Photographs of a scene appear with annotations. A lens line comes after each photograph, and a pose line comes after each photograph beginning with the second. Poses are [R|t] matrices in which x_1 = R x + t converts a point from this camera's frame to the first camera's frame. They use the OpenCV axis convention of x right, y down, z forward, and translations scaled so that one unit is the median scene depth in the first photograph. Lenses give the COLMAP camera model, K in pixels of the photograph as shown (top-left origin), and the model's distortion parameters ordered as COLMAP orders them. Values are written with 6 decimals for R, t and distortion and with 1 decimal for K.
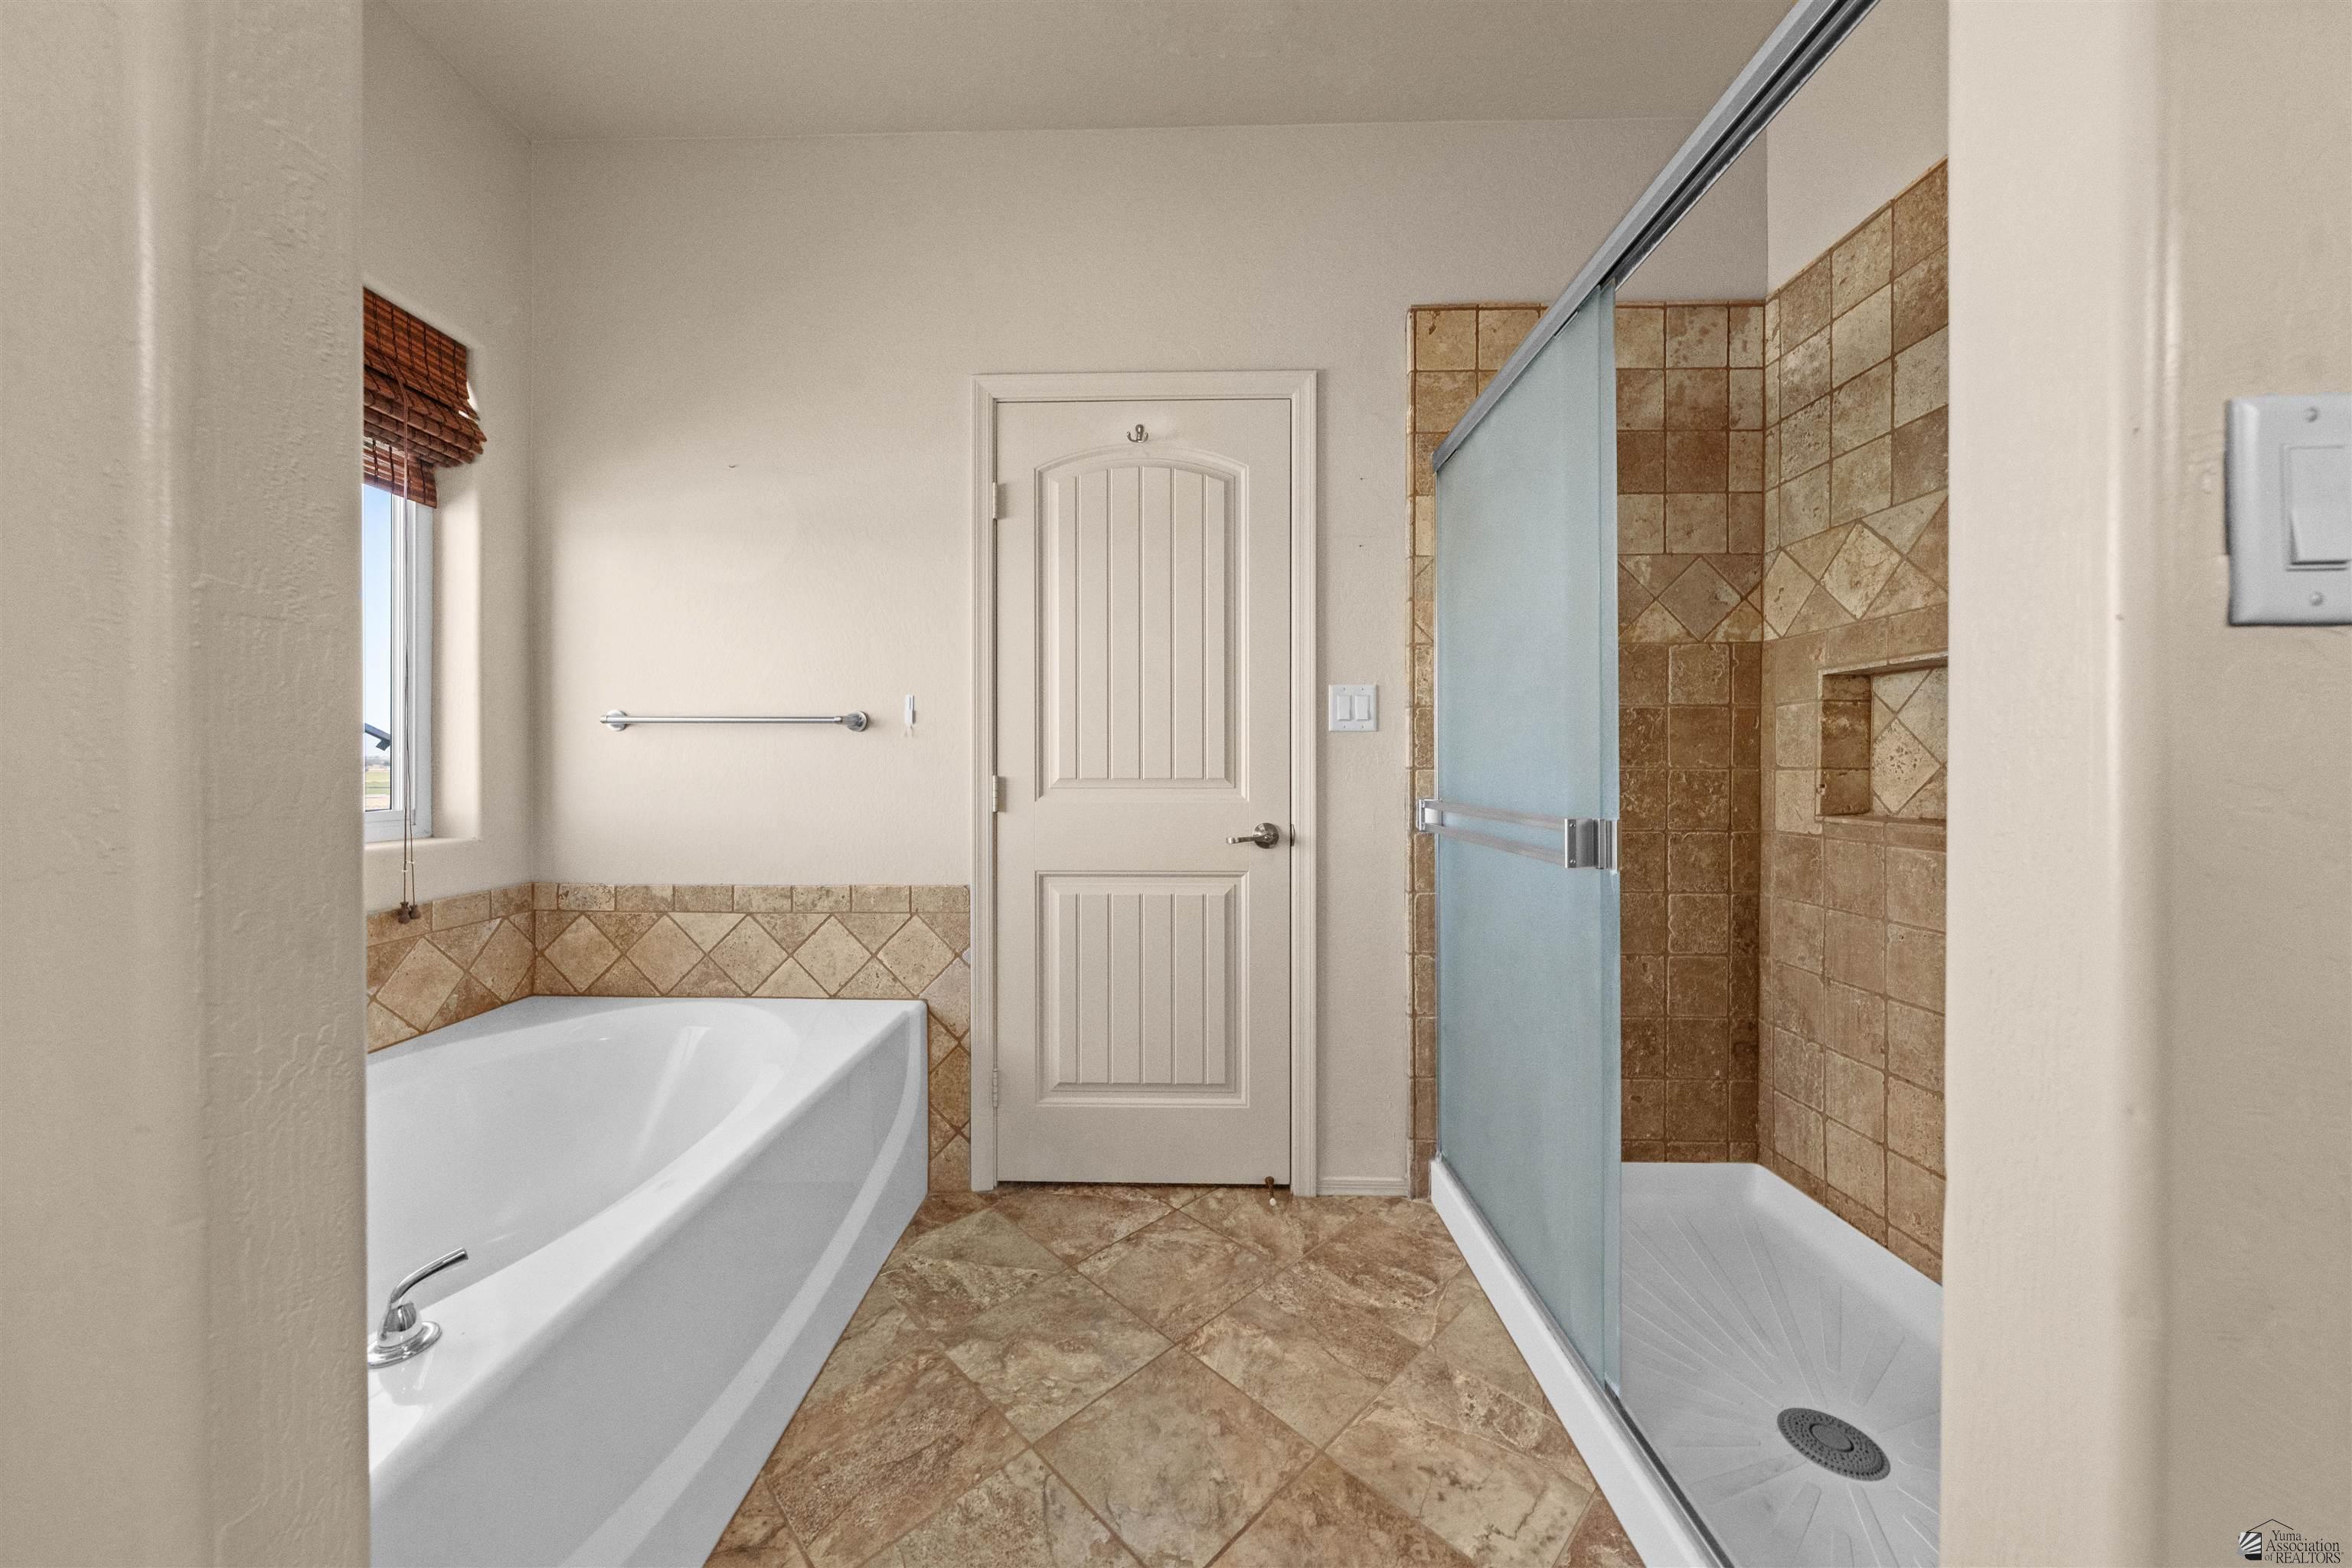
lens RADIAL K [[802.1, 0, 1160.5], [0, 802.1, 767.4], [0, 0, 1]] dist [-0.002700, 0.000462]
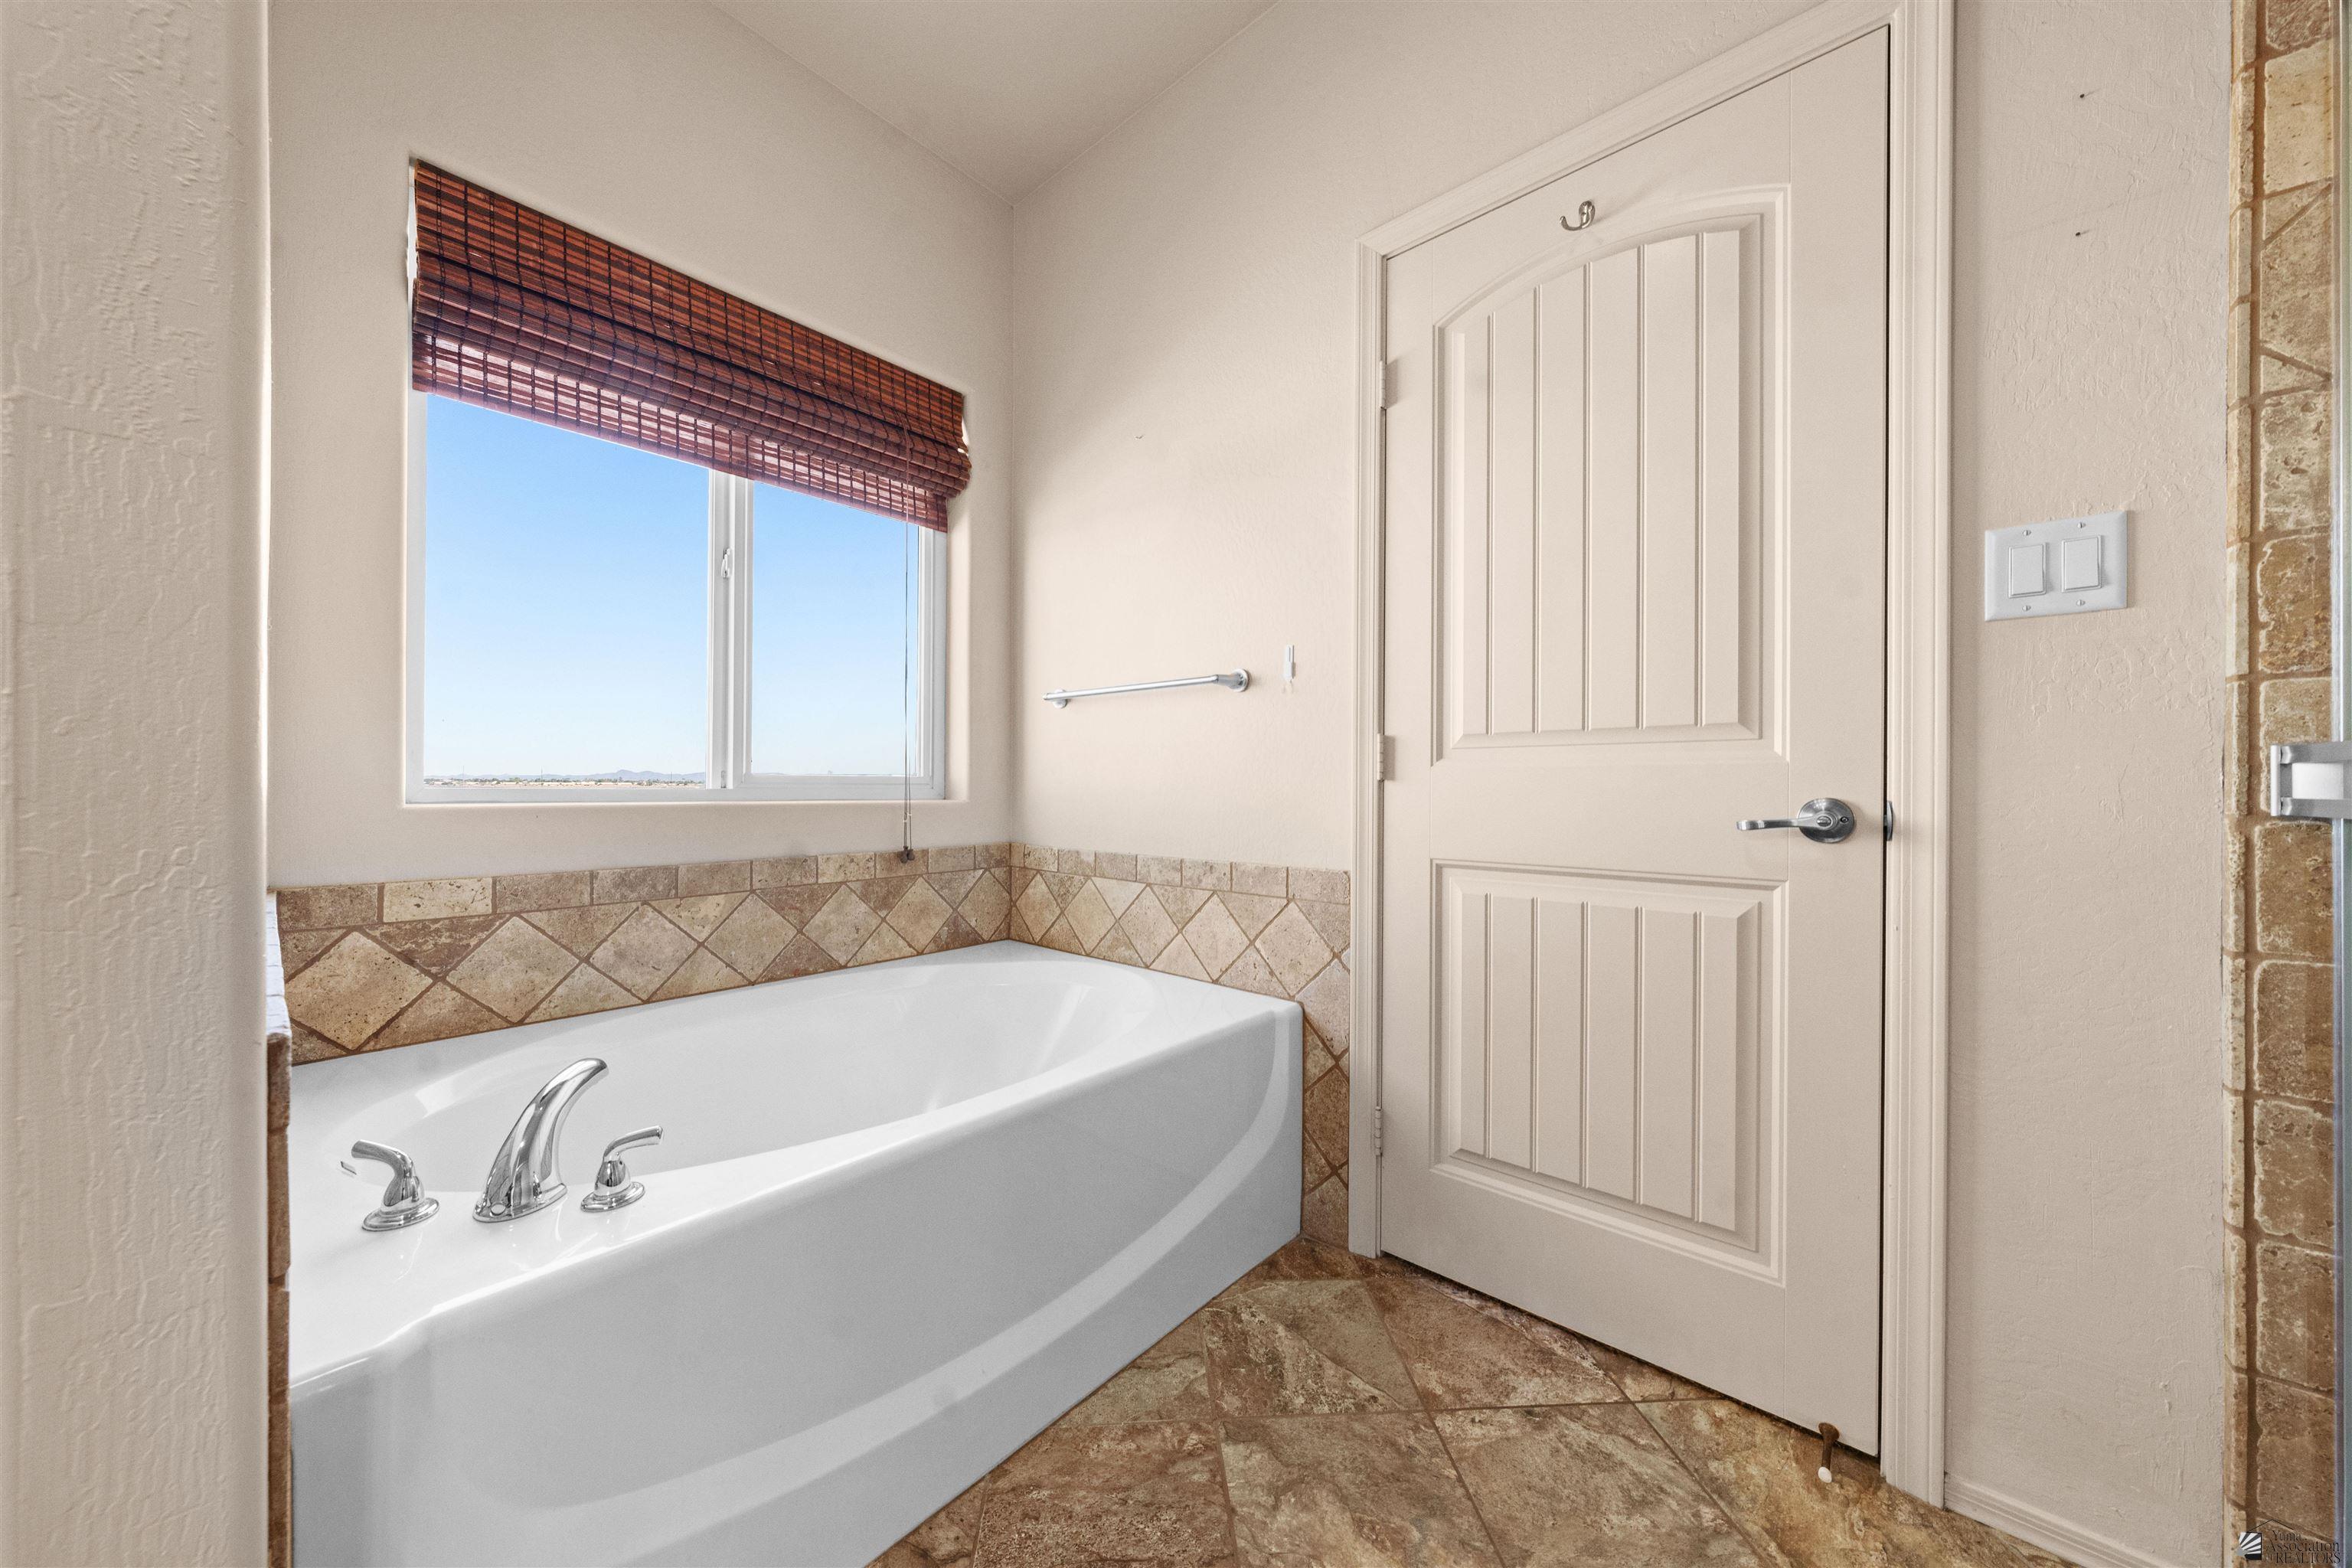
lens RADIAL K [[802.1, 0, 1153.0], [0, 802.1, 785.0], [0, 0, 1]] dist [-0.002700, 0.000462]
pose [[0.761462, 0.003610, -0.648199, 0.138439], [-0.003333, 0.999993, 0.001654, 0.061935], [0.648200, 0.000901, 0.761469, 0.265912]]
